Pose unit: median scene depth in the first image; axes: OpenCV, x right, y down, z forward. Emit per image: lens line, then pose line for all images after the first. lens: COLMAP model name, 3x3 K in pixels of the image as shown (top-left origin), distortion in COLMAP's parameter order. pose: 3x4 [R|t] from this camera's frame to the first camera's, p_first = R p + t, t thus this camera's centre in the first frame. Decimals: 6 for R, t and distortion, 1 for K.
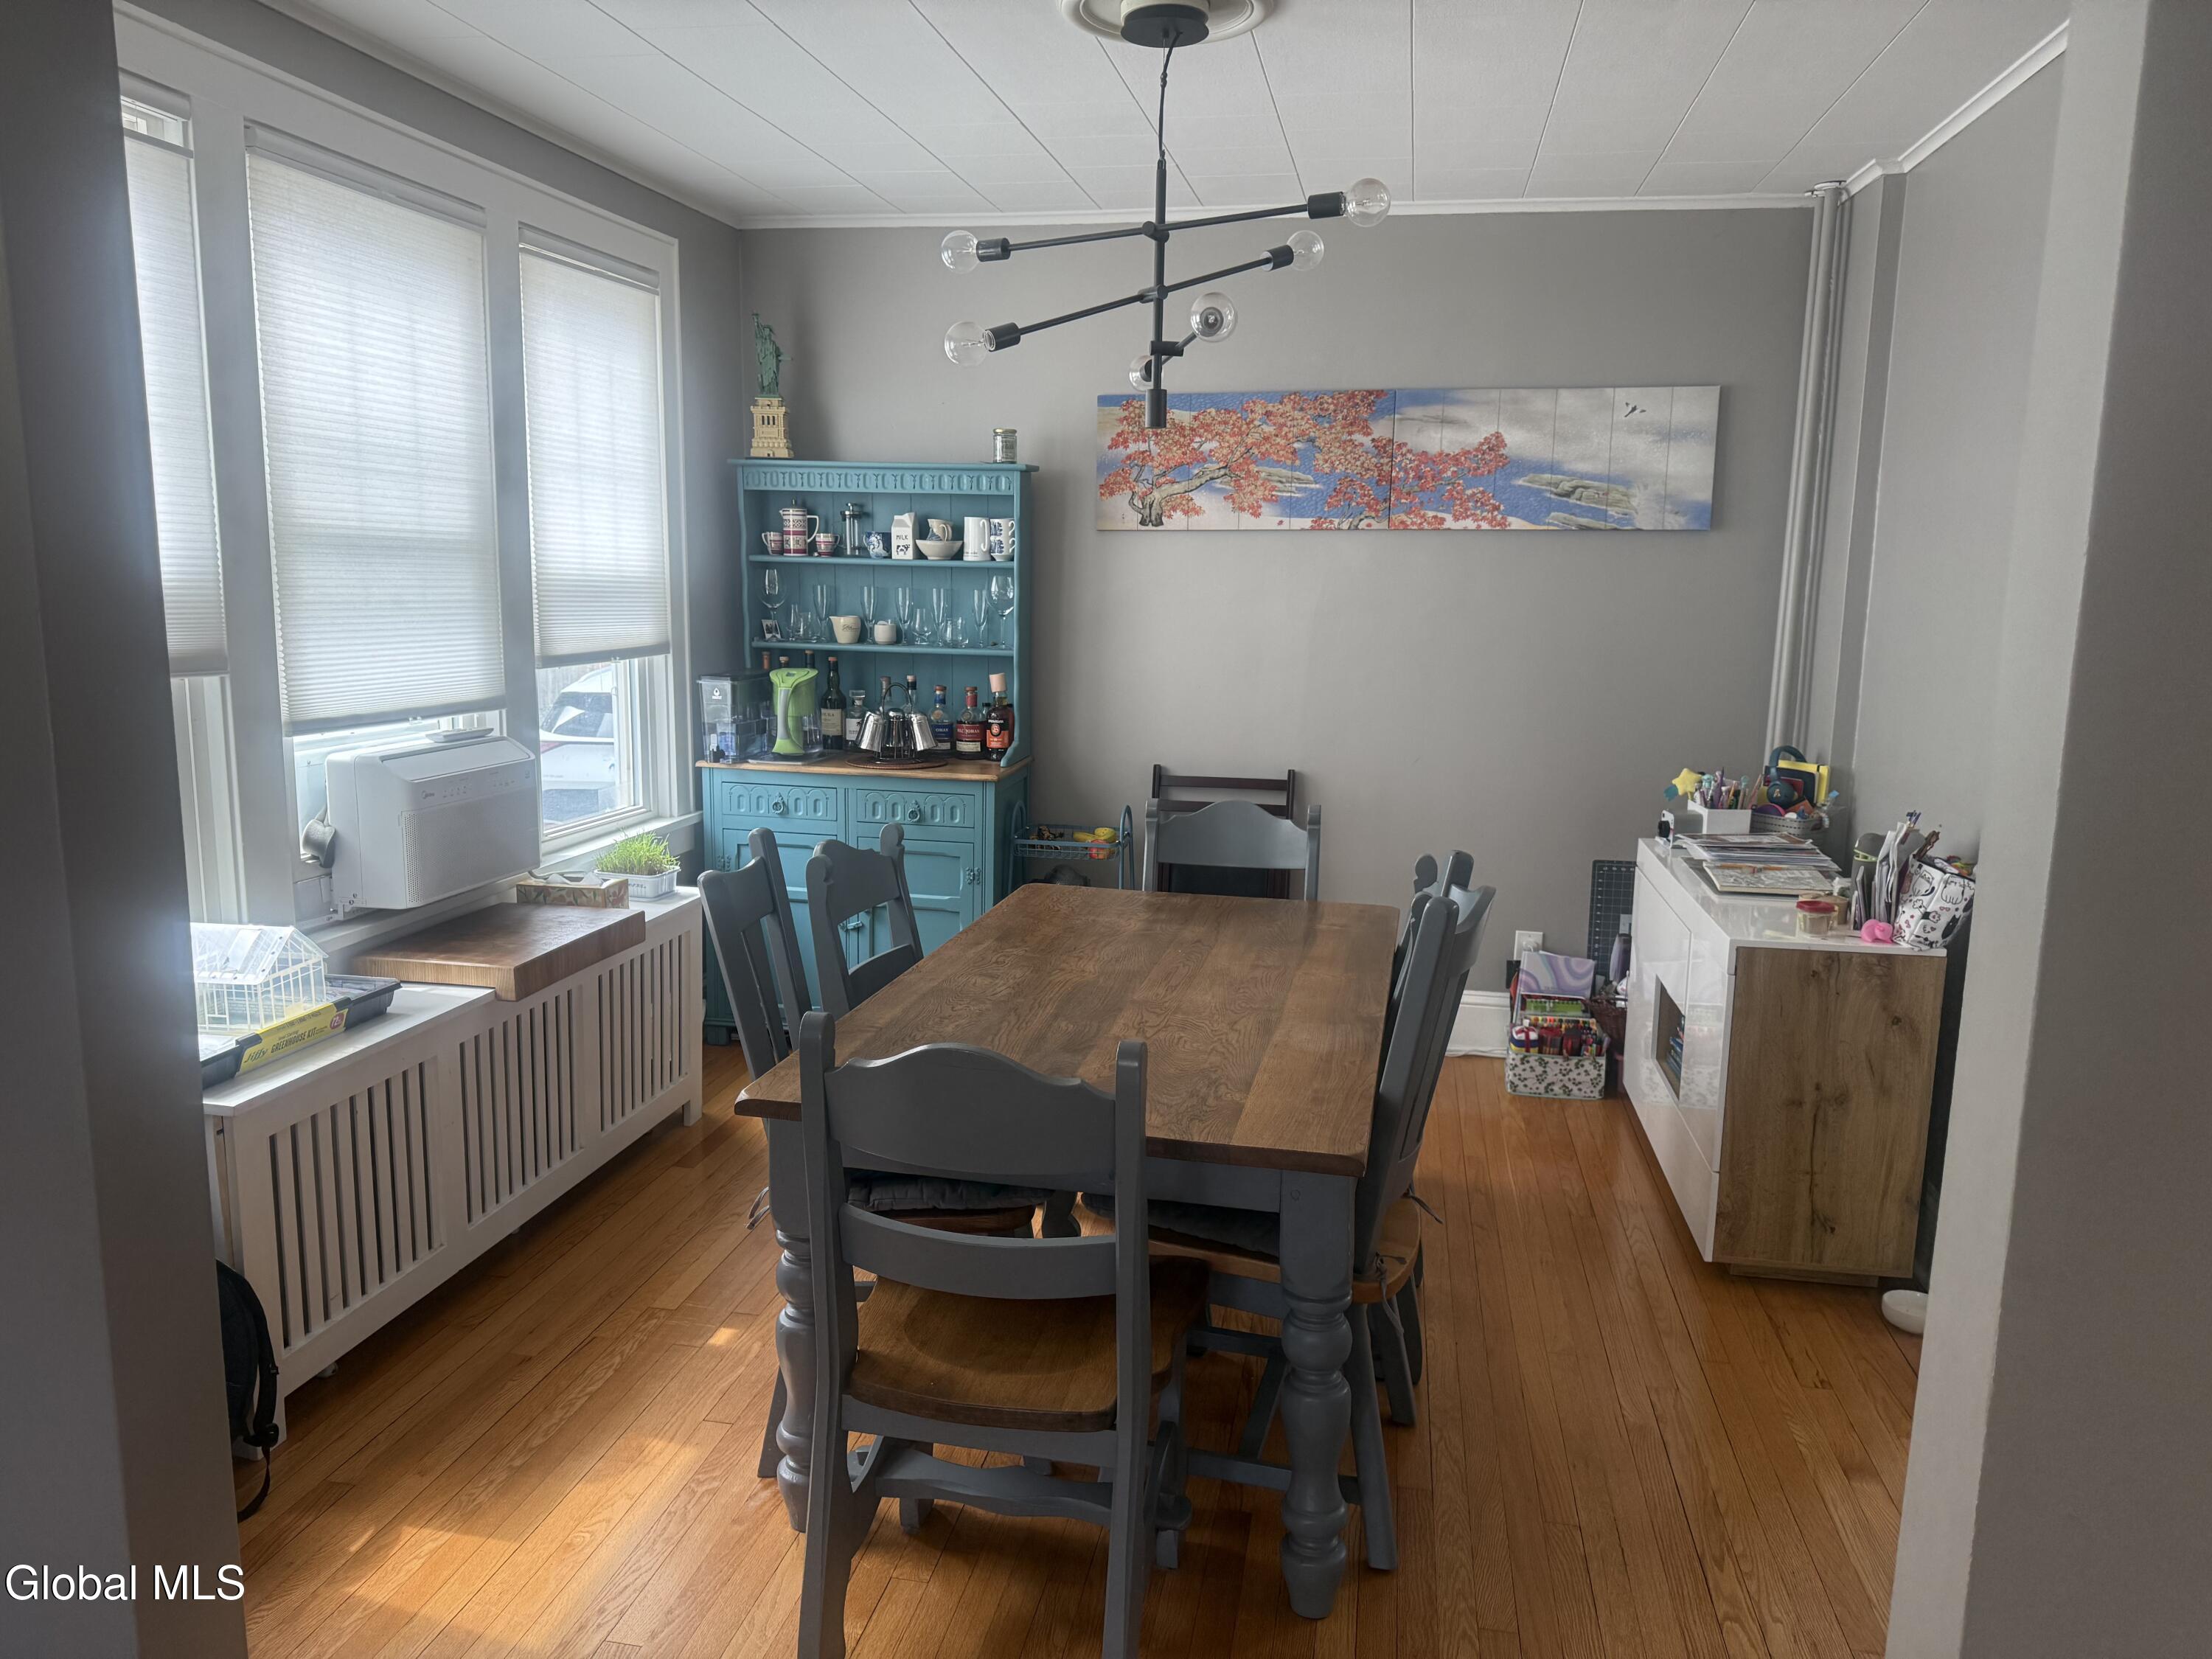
lens RADIAL K [[1552.2, 0, 1106.0], [0, 1552.2, 829.5], [0, 0, 1]] dist [0.148762, -0.000081]
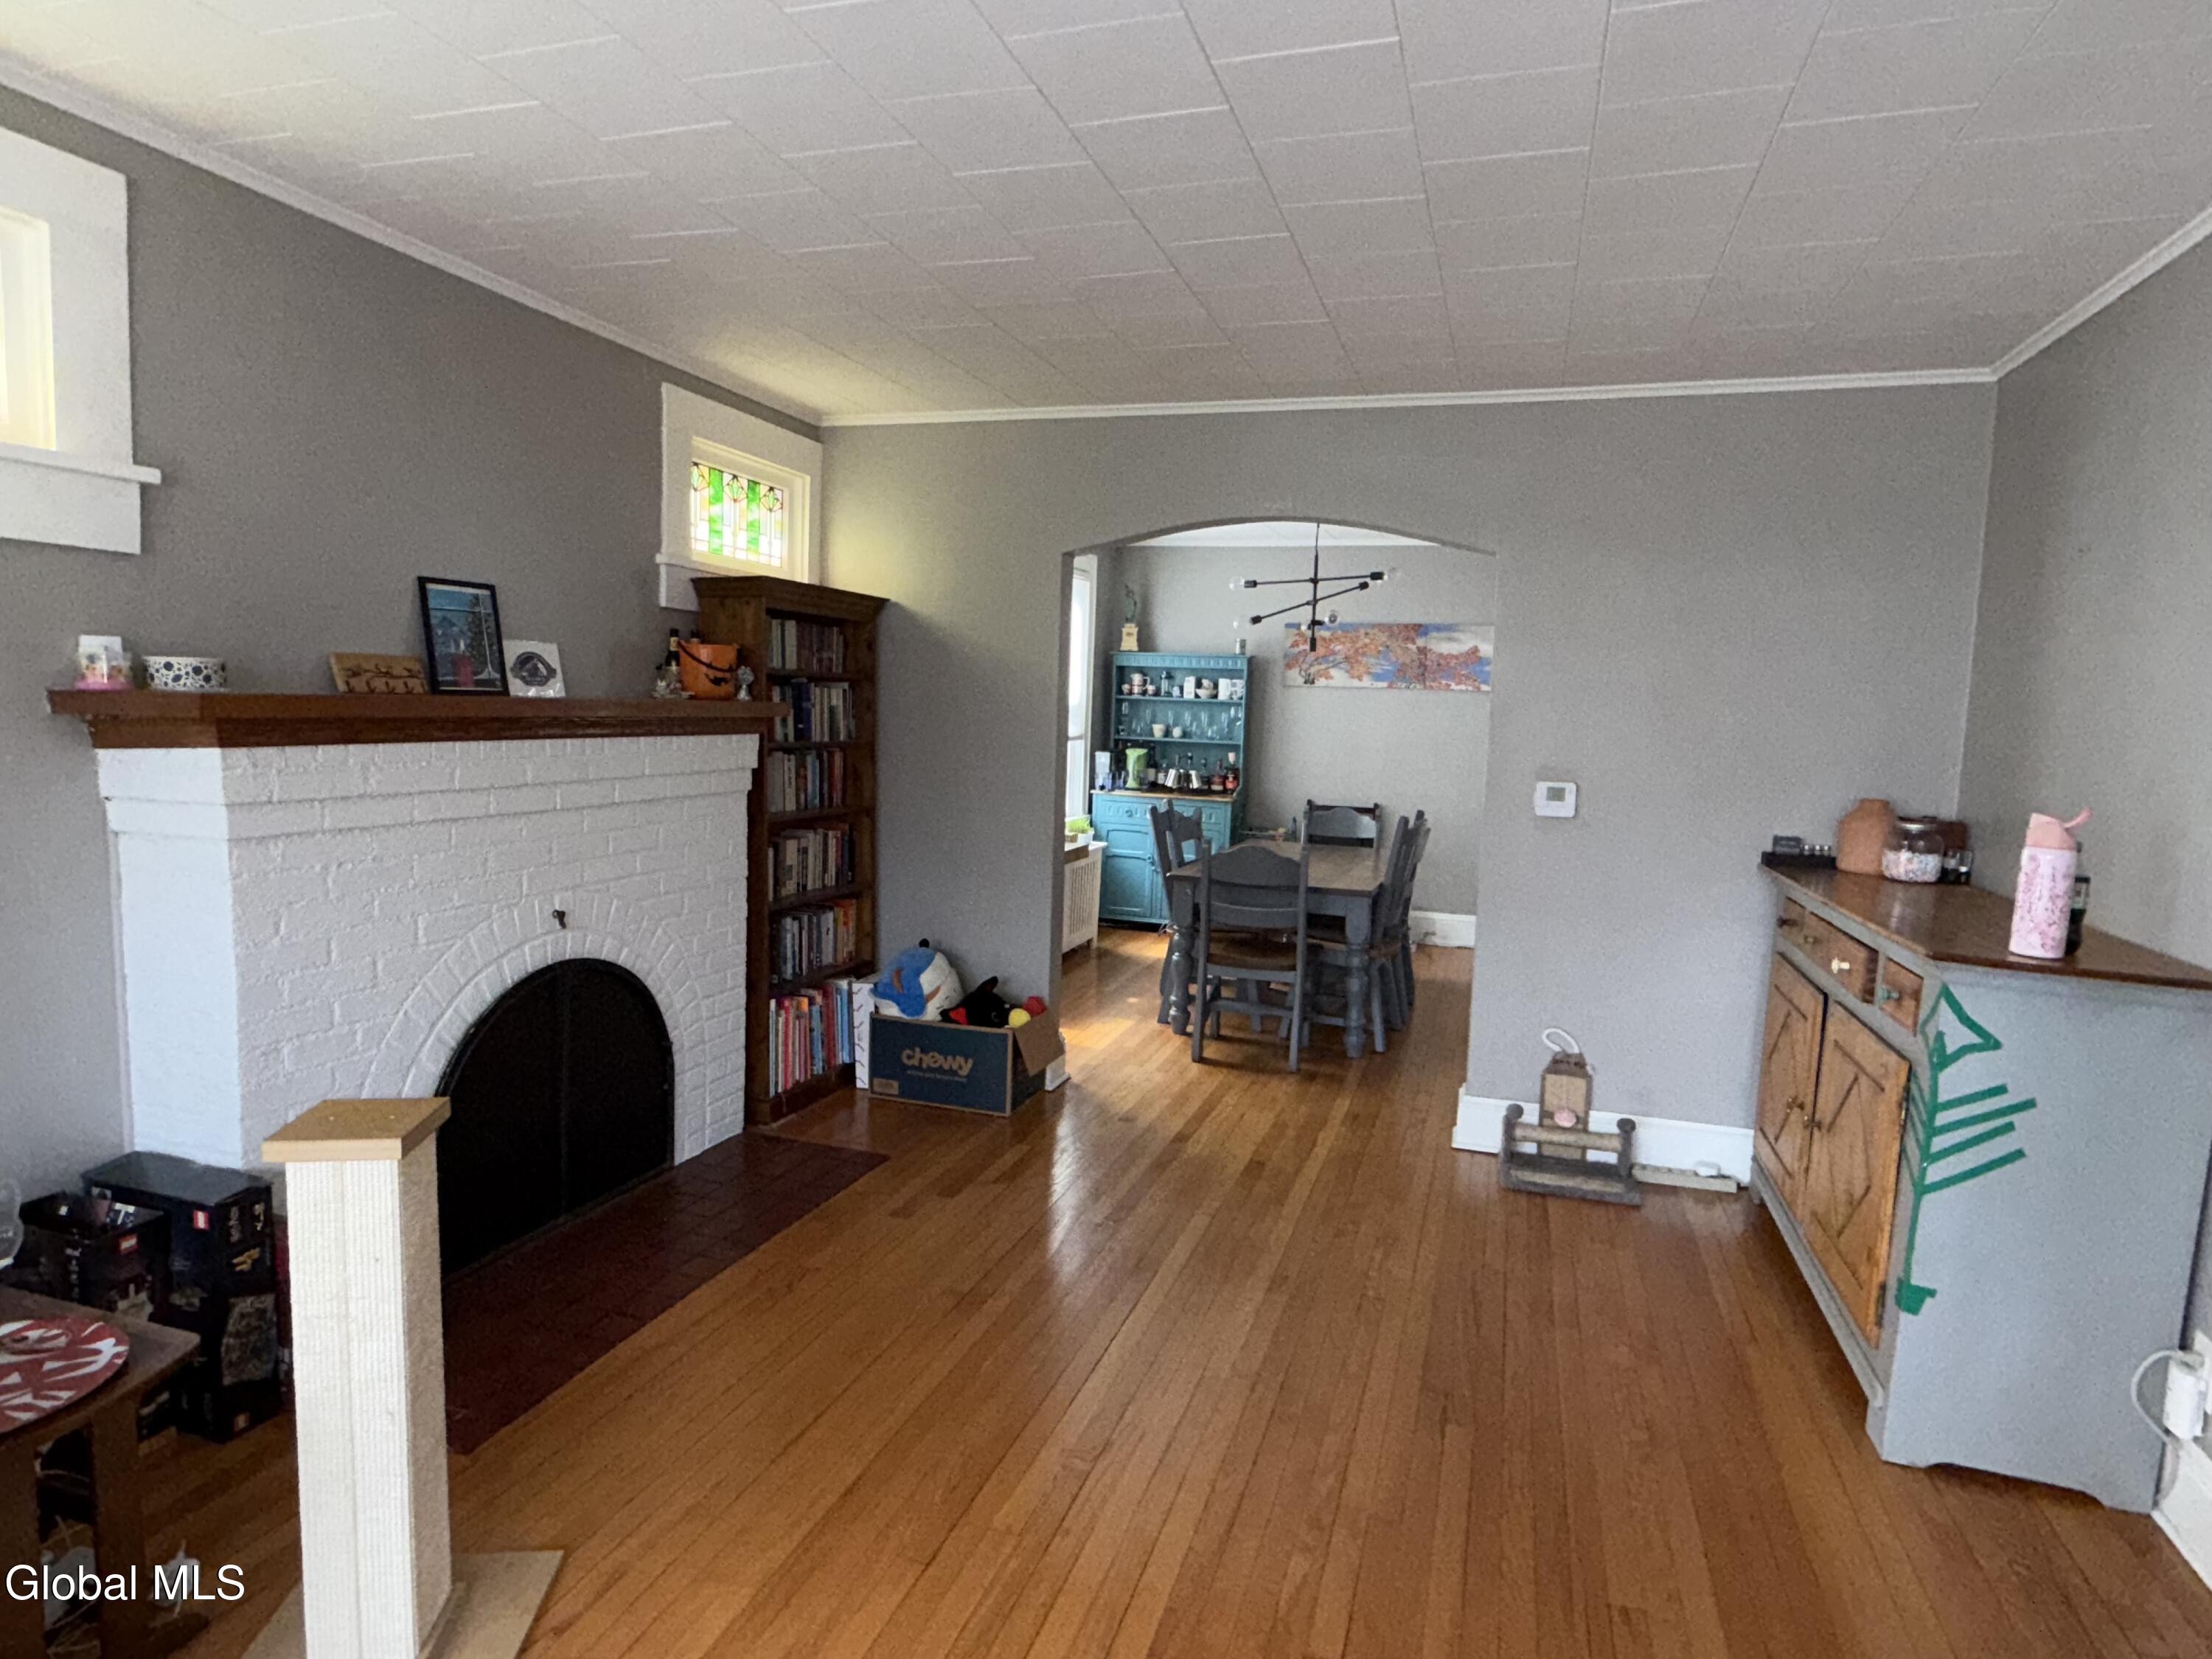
lens RADIAL K [[1270.2, 0, 1106.0], [0, 1270.2, 829.5], [0, 0, 1]] dist [-0.002248, -0.000069]
pose [[0.991516, 0.030566, -0.126338, -0.019880], [-0.038654, 0.997323, -0.062072, 0.115075], [0.124102, 0.066429, 0.990043, -0.701597]]
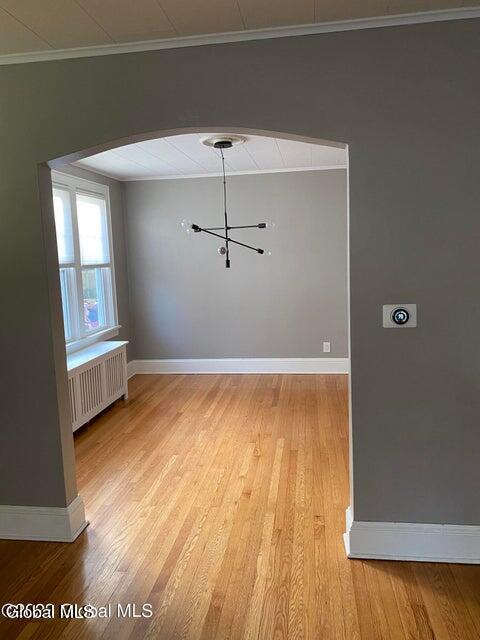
lens RADIAL K [[488.1, 0, 240.0], [0, 488.1, 320.0], [0, 0, 1]] dist [0.000818, 0.000072]
pose [[0.998098, -0.047379, 0.039453, -0.002541], [0.048928, 0.998030, -0.039274, 0.038962], [-0.037515, 0.041130, 0.998449, -0.270224]]
